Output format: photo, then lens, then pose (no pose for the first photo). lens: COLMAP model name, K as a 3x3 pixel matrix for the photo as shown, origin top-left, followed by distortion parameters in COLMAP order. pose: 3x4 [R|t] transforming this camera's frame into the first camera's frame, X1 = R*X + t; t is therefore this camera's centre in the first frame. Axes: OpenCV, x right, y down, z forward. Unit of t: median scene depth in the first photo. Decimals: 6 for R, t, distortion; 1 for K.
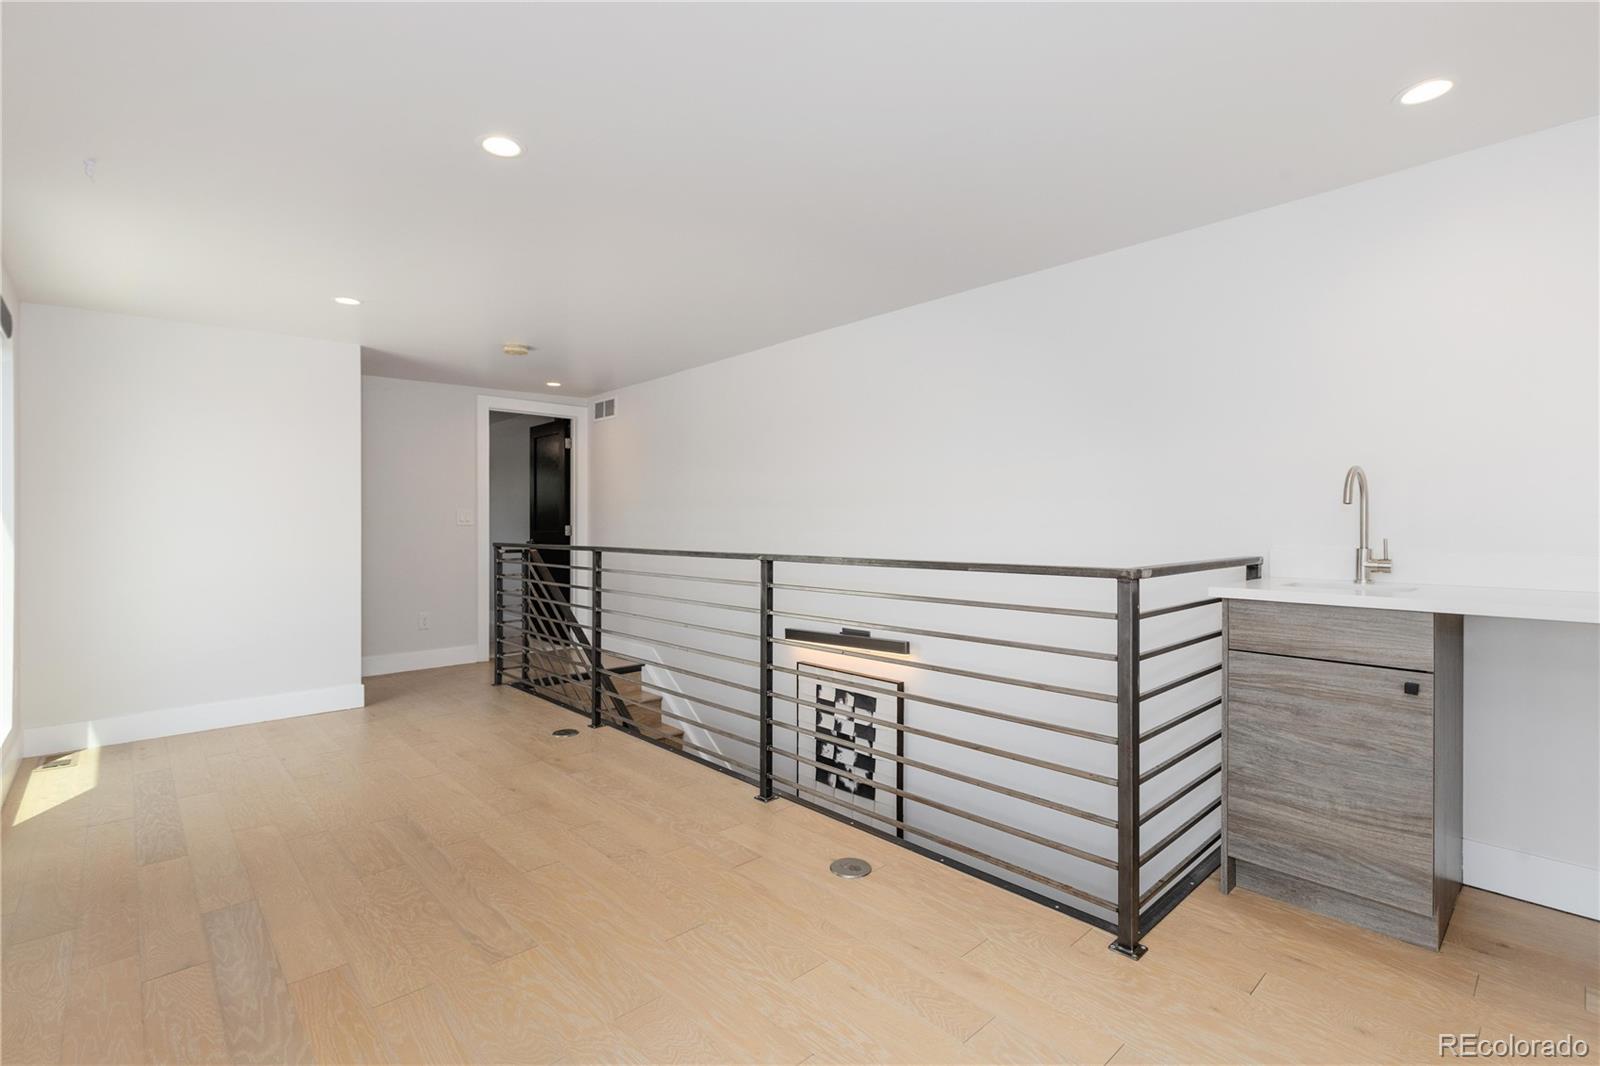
lens RADIAL K [[726.6, 0, 792.8], [0, 726.6, 529.3], [0, 0, 1]] dist [0.011950, -0.000491]
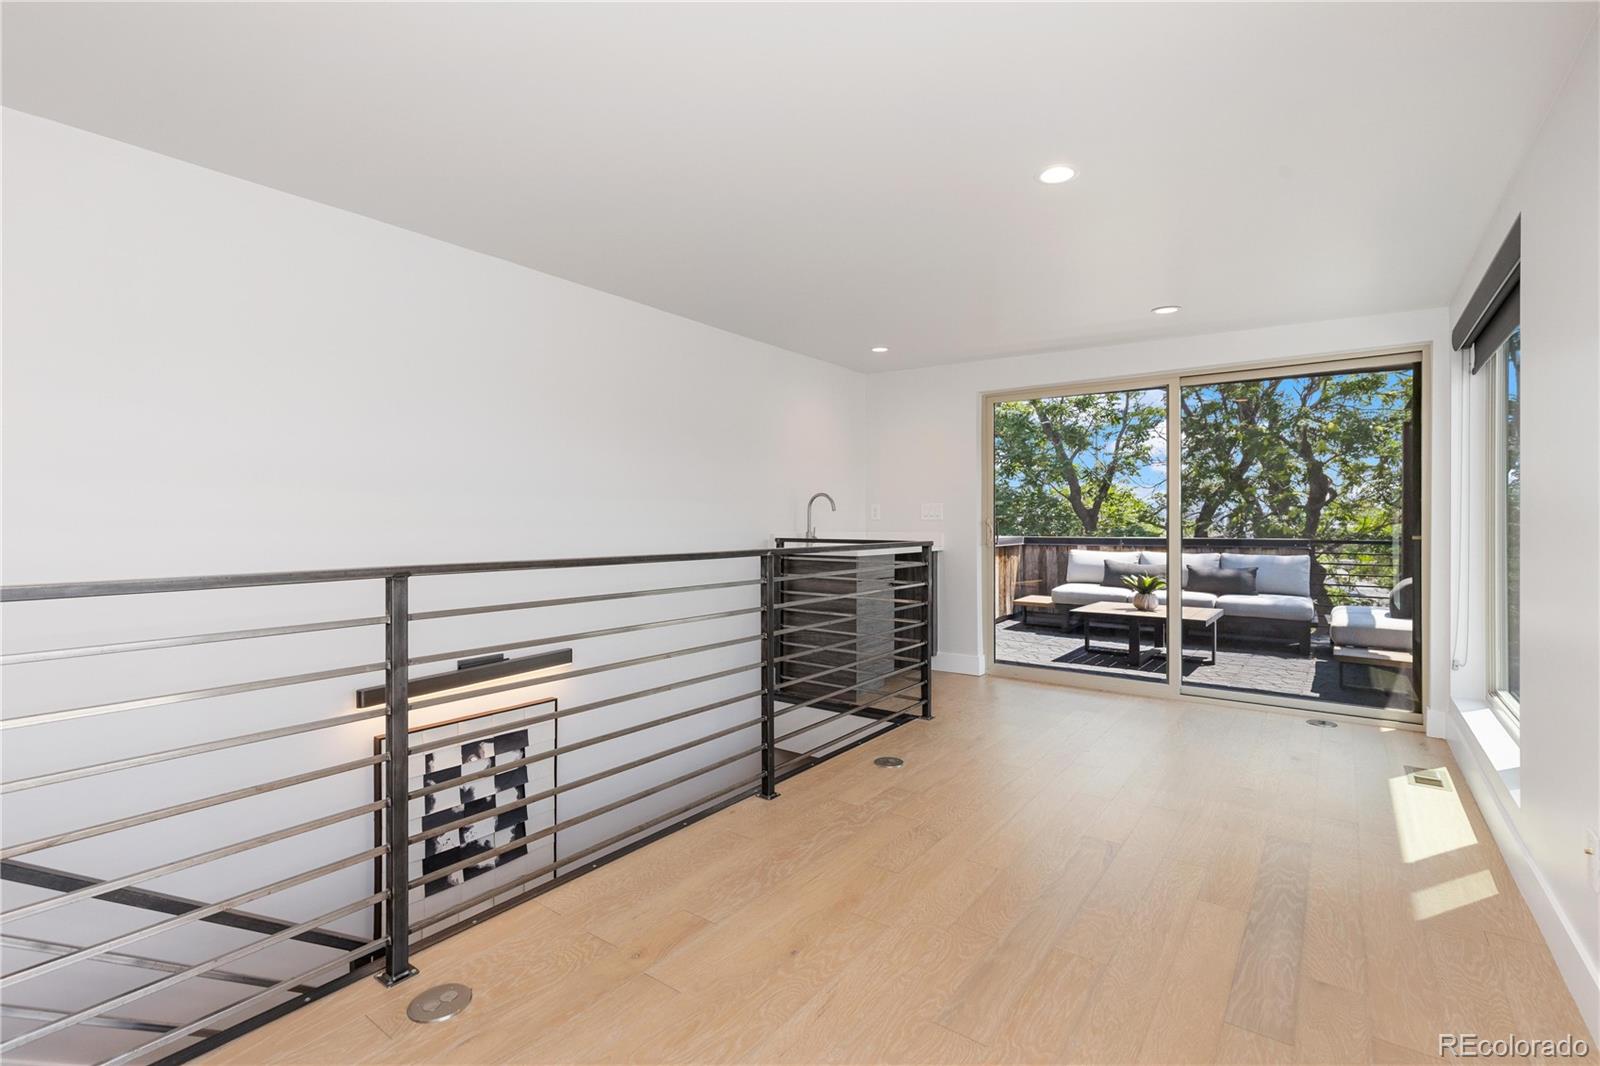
lens RADIAL K [[726.6, 0, 791.8], [0, 726.6, 528.0], [0, 0, 1]] dist [0.011950, -0.000491]
pose [[-0.183369, -0.004725, 0.983033, -0.758098], [0.005759, 0.999966, 0.005881, 0.000212], [-0.983027, 0.006740, -0.183336, 0.859477]]
